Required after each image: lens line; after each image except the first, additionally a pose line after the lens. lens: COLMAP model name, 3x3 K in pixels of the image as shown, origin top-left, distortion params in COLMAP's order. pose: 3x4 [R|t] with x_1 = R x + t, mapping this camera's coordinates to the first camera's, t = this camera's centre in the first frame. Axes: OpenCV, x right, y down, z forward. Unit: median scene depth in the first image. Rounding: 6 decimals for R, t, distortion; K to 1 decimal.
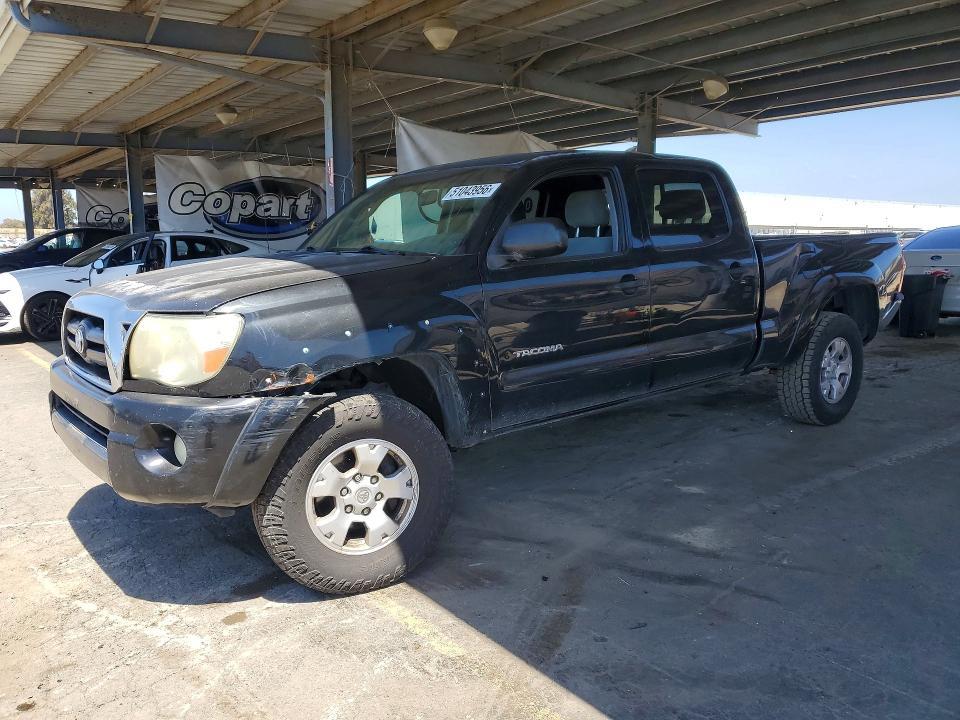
lens RADIAL K [[766.5, 0, 467.8], [0, 766.5, 359.5], [0, 0, 1]] dist [-0.000086, -0.001882]
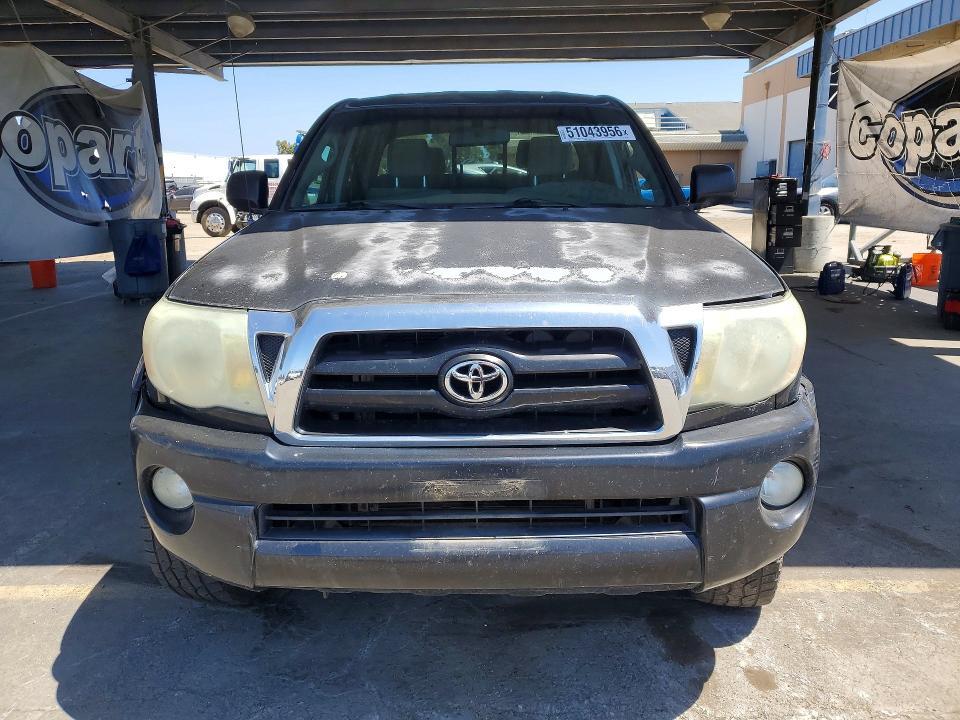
lens RADIAL K [[745.9, 0, 480.0], [0, 745.9, 360.0], [0, 0, 1]] dist [-0.008180, -0.002884]
pose [[0.612971, -0.178585, 0.769659, -0.933893], [0.123369, 0.983806, 0.130021, -0.109329], [-0.780415, 0.015253, 0.625076, 0.690042]]
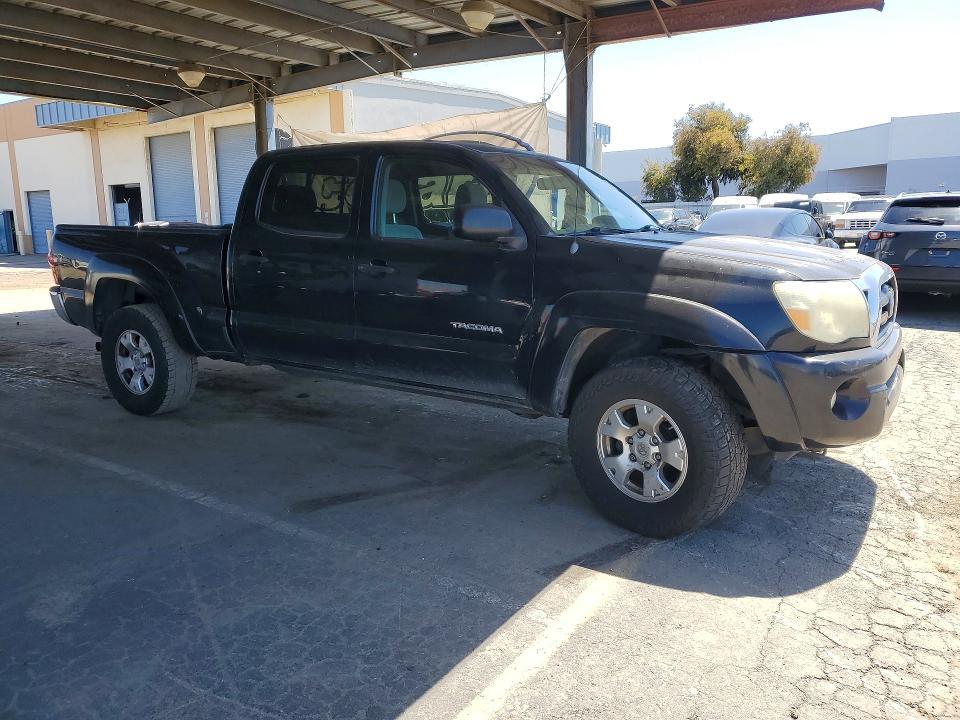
lens RADIAL K [[732.2, 0, 480.0], [0, 732.2, 360.0], [0, 0, 1]] dist [0.007532, -0.000135]
pose [[-0.324430, -0.155220, 0.933087, -1.374085], [0.158907, 0.963482, 0.215527, -0.287708], [-0.932466, 0.218198, -0.287917, 1.955713]]
